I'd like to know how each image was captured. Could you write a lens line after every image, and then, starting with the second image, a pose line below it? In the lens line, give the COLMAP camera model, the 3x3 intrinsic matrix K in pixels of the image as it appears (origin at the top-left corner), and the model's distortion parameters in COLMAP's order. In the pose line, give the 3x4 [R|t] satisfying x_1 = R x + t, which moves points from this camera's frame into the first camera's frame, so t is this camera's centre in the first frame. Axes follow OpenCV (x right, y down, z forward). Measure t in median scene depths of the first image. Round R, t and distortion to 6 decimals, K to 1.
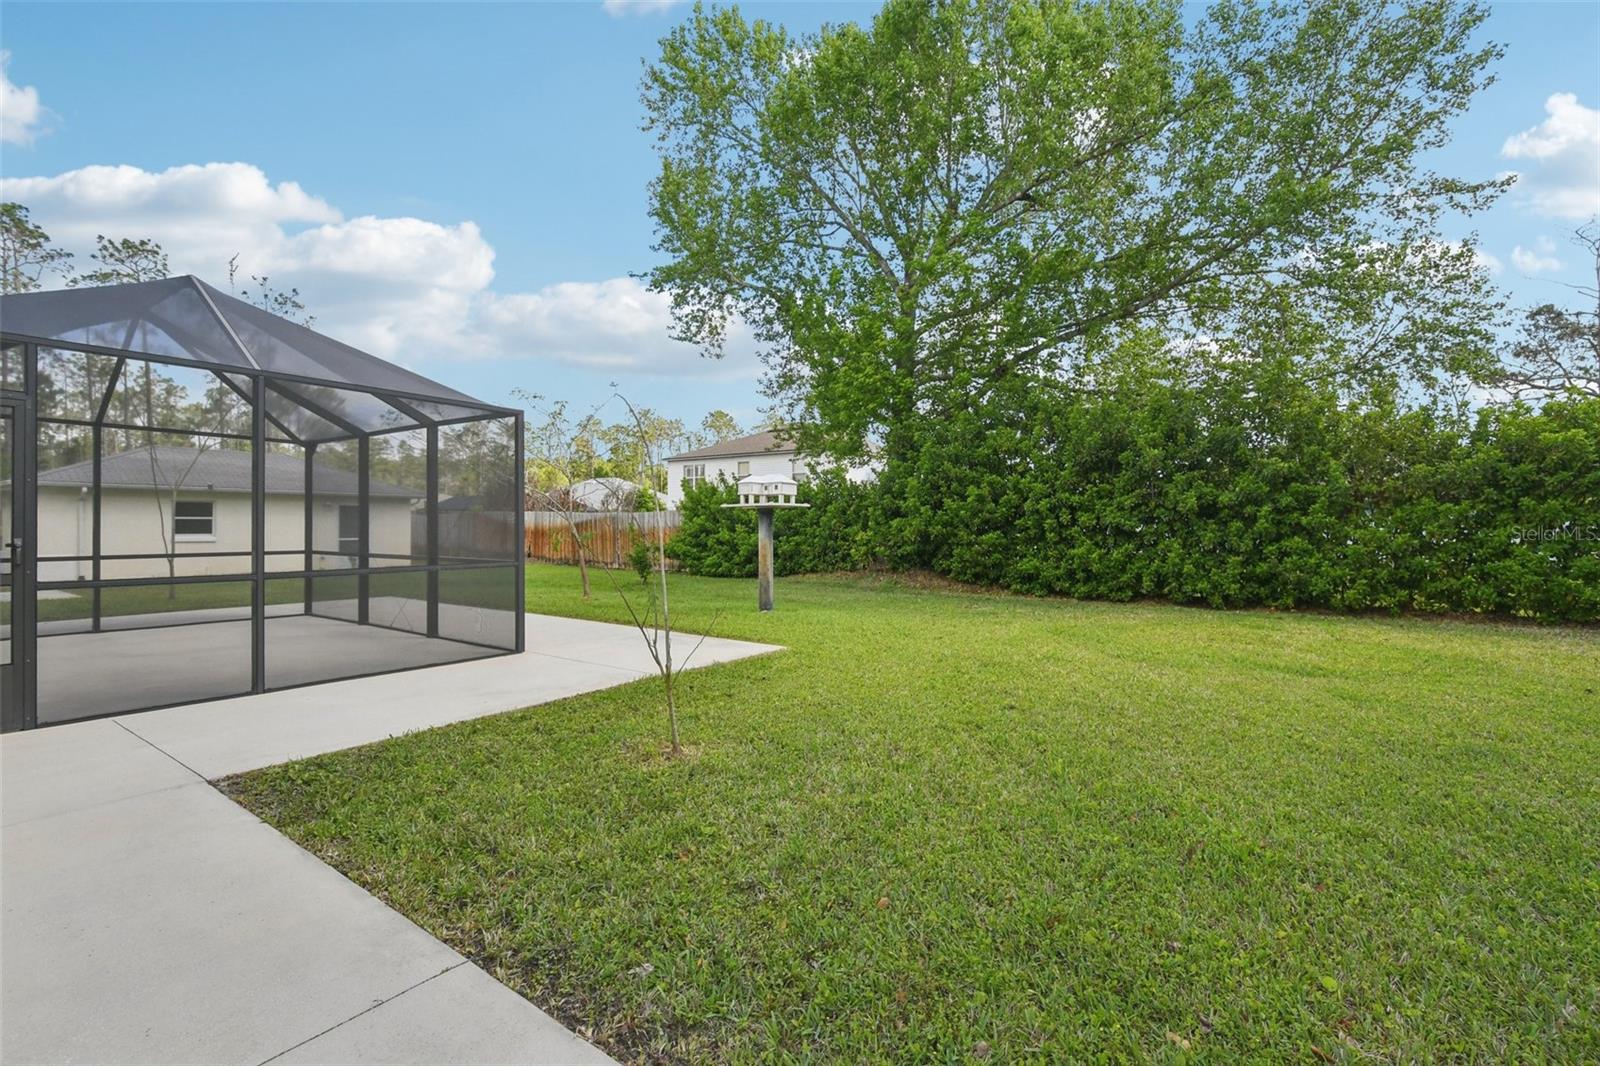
lens RADIAL K [[689.6, 0, 810.7], [0, 689.6, 522.9], [0, 0, 1]] dist [0.003913, -0.000192]
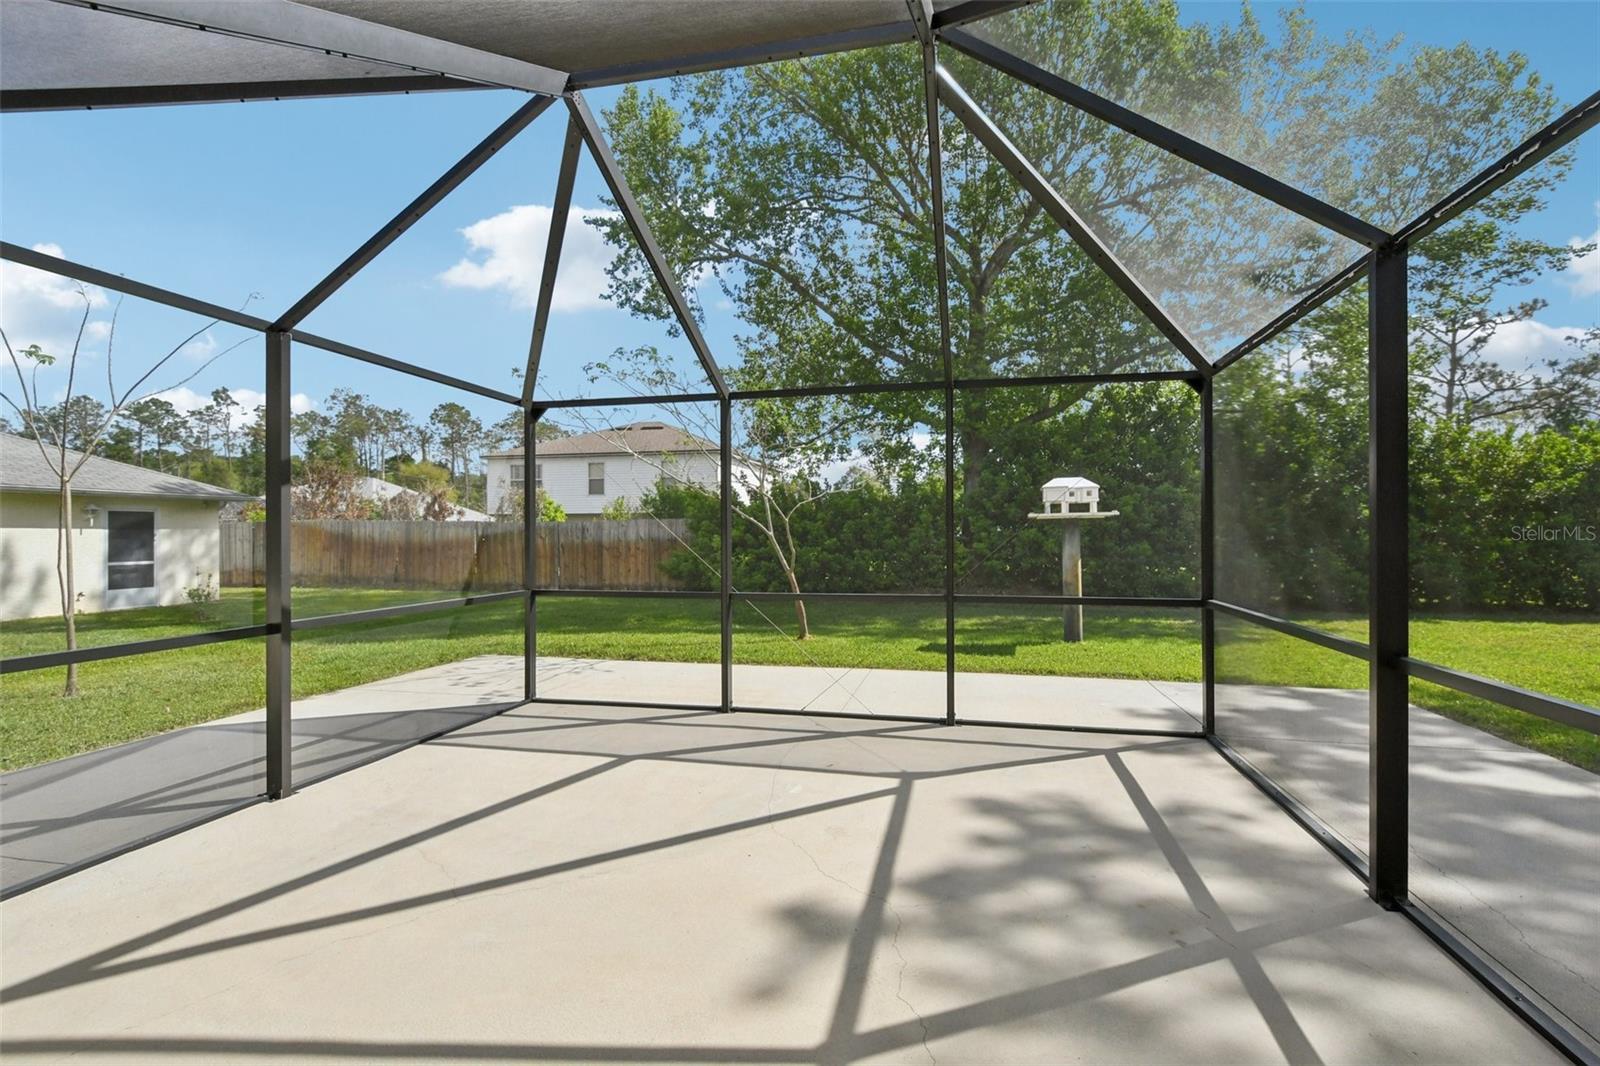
lens RADIAL K [[689.6, 0, 807.3], [0, 689.6, 546.0], [0, 0, 1]] dist [0.003913, -0.000192]
pose [[0.938424, -0.019855, 0.344913, -0.637666], [0.010152, 0.999501, 0.029915, -0.016465], [-0.345335, -0.024571, 0.938158, 0.320774]]
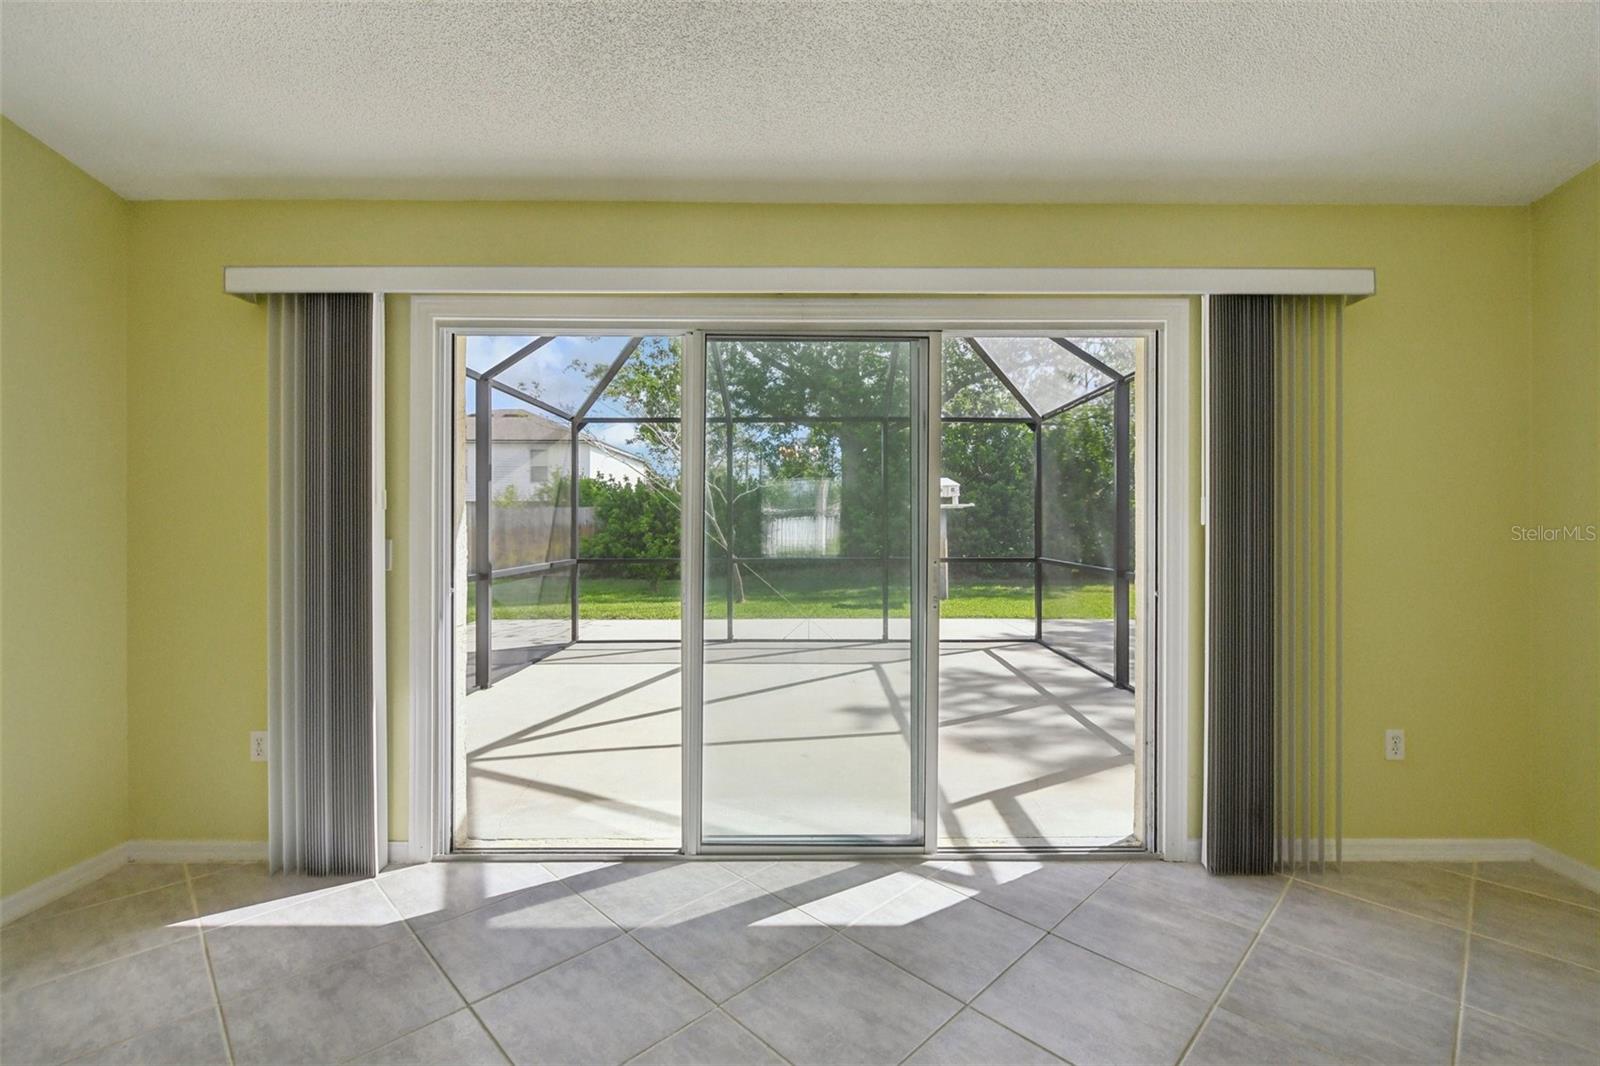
lens RADIAL K [[689.6, 0, 792.1], [0, 689.6, 526.0], [0, 0, 1]] dist [0.003913, -0.000192]
pose [[0.849756, -0.012991, 0.527016, -0.836812], [0.004065, 0.999828, 0.018092, -0.014468], [-0.527160, -0.013231, 0.849663, 0.174691]]
